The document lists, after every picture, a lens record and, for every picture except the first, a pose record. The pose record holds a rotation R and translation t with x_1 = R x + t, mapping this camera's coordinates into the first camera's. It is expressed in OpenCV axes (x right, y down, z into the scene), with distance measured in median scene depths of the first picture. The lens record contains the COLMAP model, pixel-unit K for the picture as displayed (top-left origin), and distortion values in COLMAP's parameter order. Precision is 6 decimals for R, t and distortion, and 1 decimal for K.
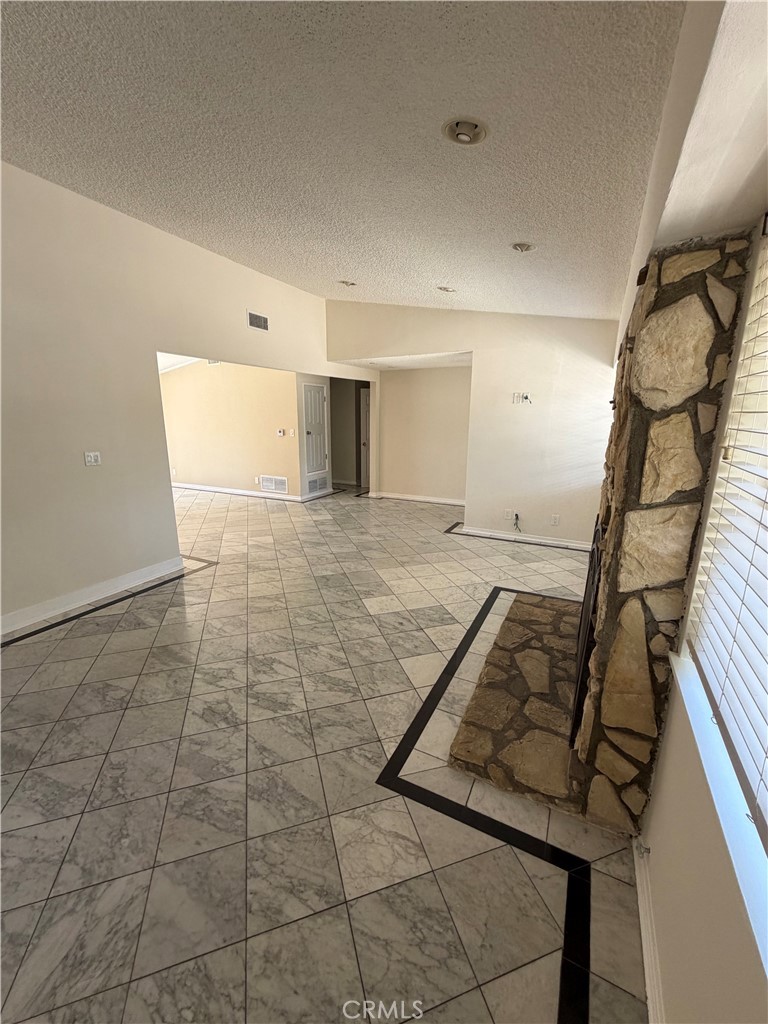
lens RADIAL K [[409.7, 0, 383.2], [0, 409.7, 508.7], [0, 0, 1]] dist [0.001207, 0.000092]
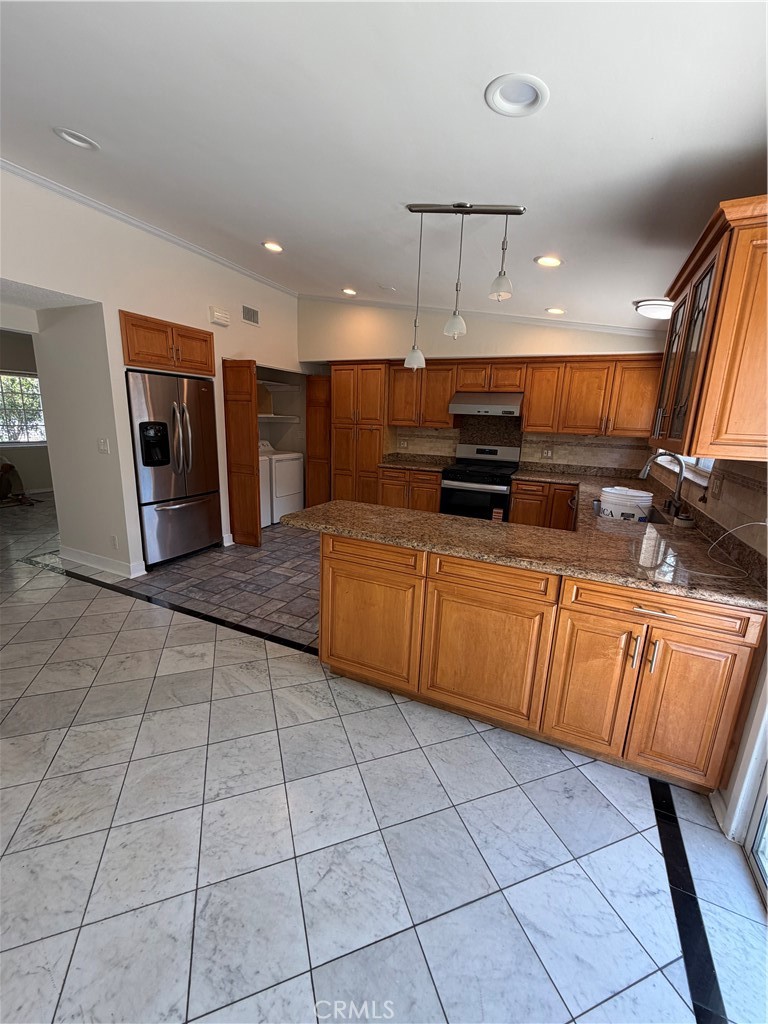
lens RADIAL K [[409.7, 0, 383.0], [0, 409.7, 508.2], [0, 0, 1]] dist [0.001207, 0.000092]
pose [[-0.998680, -0.030783, -0.041115, -1.964109], [-0.045417, 0.903116, 0.426989, -0.671516], [0.023988, 0.428292, -0.903322, 2.997895]]
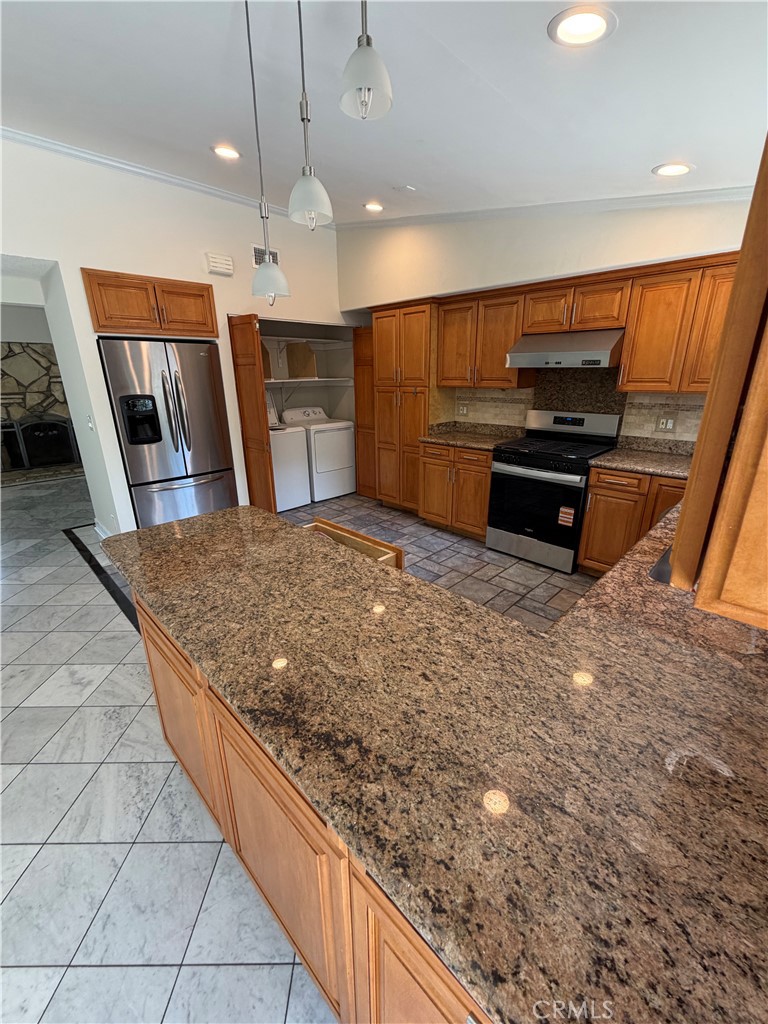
lens RADIAL K [[409.7, 0, 383.5], [0, 409.7, 509.0], [0, 0, 1]] dist [0.001207, 0.000092]
pose [[-0.952834, -0.091494, 0.289372, -2.356384], [0.073320, 0.855835, 0.512027, -0.596007], [-0.294502, 0.509093, -0.808760, 2.568150]]
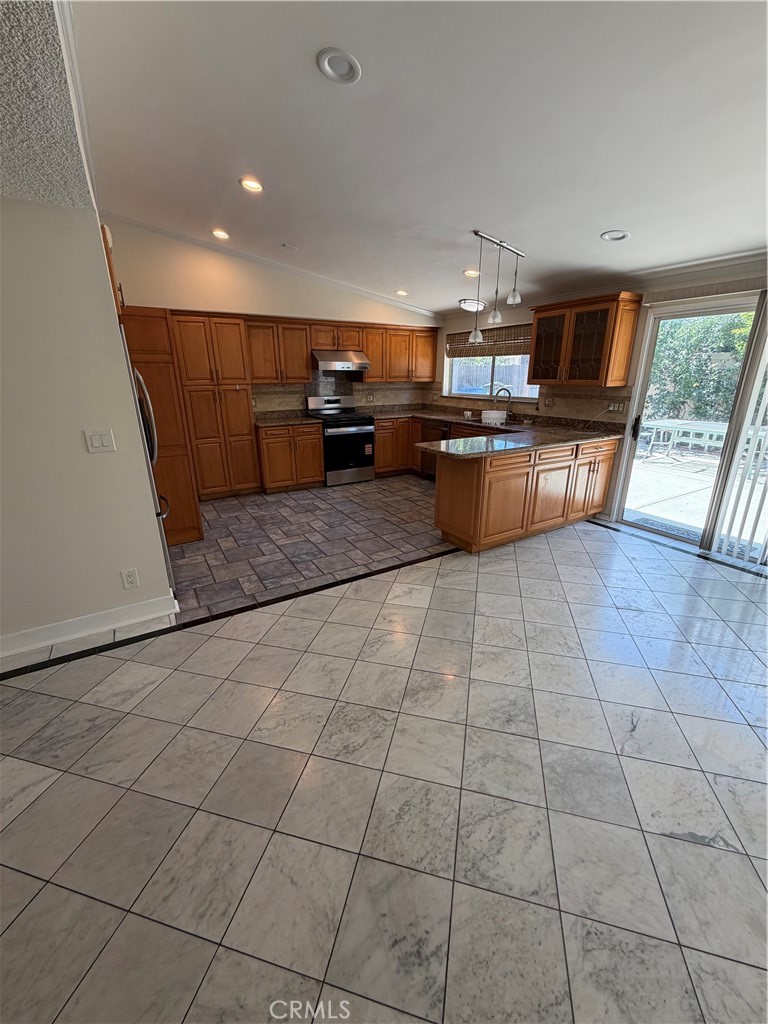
lens RADIAL K [[409.7, 0, 383.5], [0, 409.7, 508.9], [0, 0, 1]] dist [0.001207, 0.000092]
pose [[-0.530089, 0.265351, -0.805354, -0.670236], [-0.186319, 0.890113, 0.415914, -0.586882], [0.827219, 0.370524, -0.422399, 2.595597]]
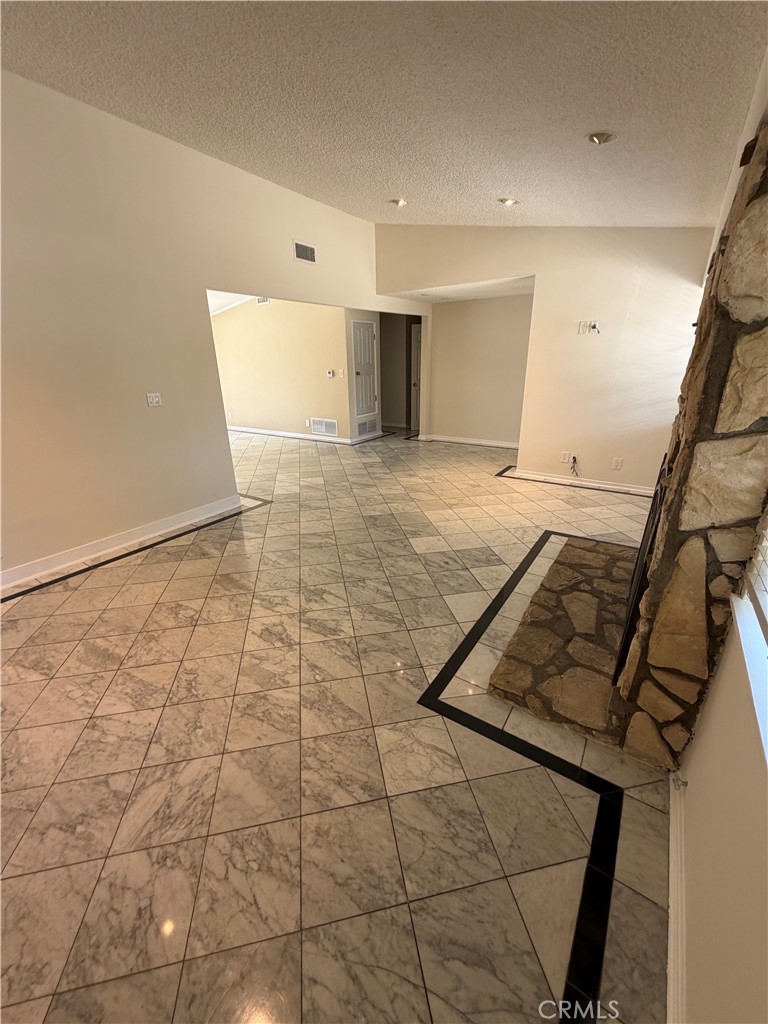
lens RADIAL K [[409.7, 0, 383.0], [0, 409.7, 508.5], [0, 0, 1]] dist [0.001207, 0.000092]
pose [[0.992423, 0.020622, -0.121126, 0.008619], [-0.004592, 0.991351, 0.131160, 0.018124], [0.122783, -0.129610, 0.983934, 0.002328]]
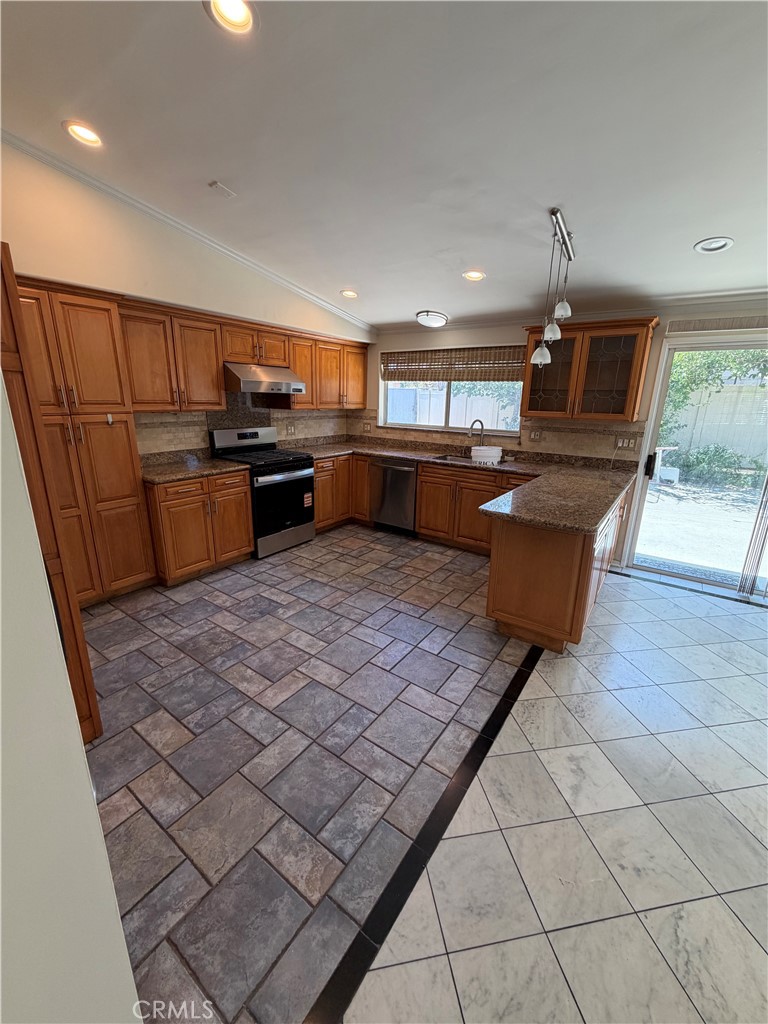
lens RADIAL K [[409.7, 0, 384.7], [0, 409.7, 508.8], [0, 0, 1]] dist [0.001207, 0.000092]
pose [[-0.139386, 0.257665, -0.956128, -0.979409], [-0.241339, 0.927599, 0.285160, -0.438861], [0.960379, 0.270498, -0.067109, 1.876447]]
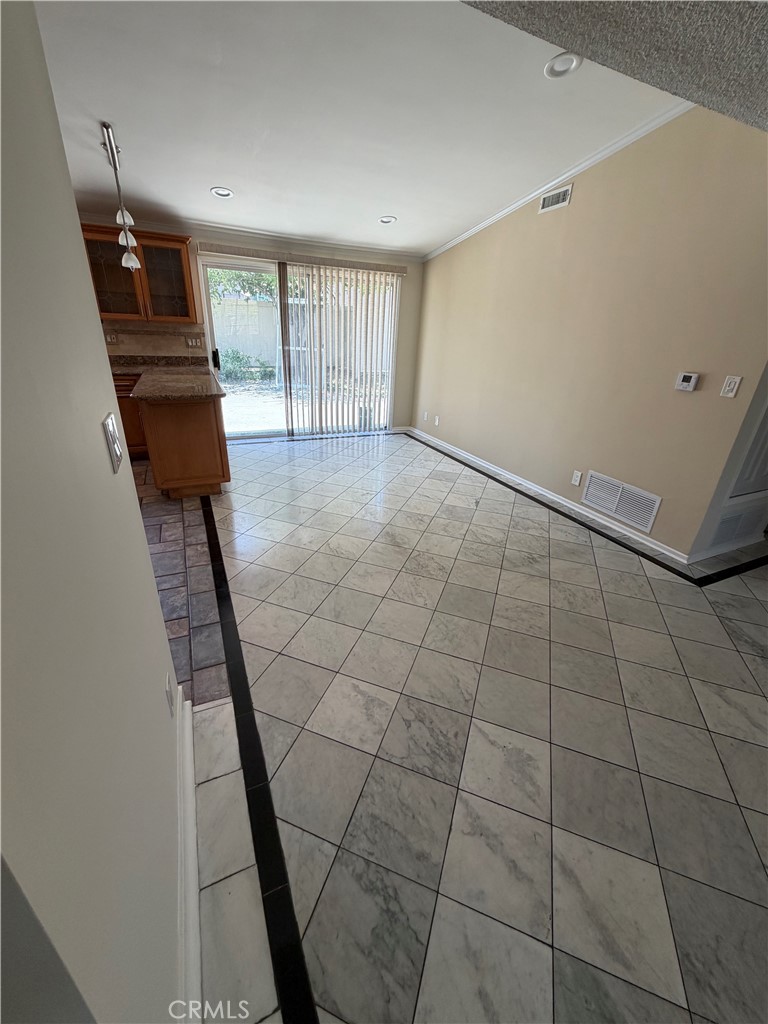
lens RADIAL K [[409.7, 0, 383.8], [0, 409.7, 508.2], [0, 0, 1]] dist [0.001207, 0.000092]
pose [[0.788004, 0.282268, -0.547151, -0.658982], [-0.182084, 0.955800, 0.230848, -0.316577], [0.588129, -0.082281, 0.804571, 1.499179]]
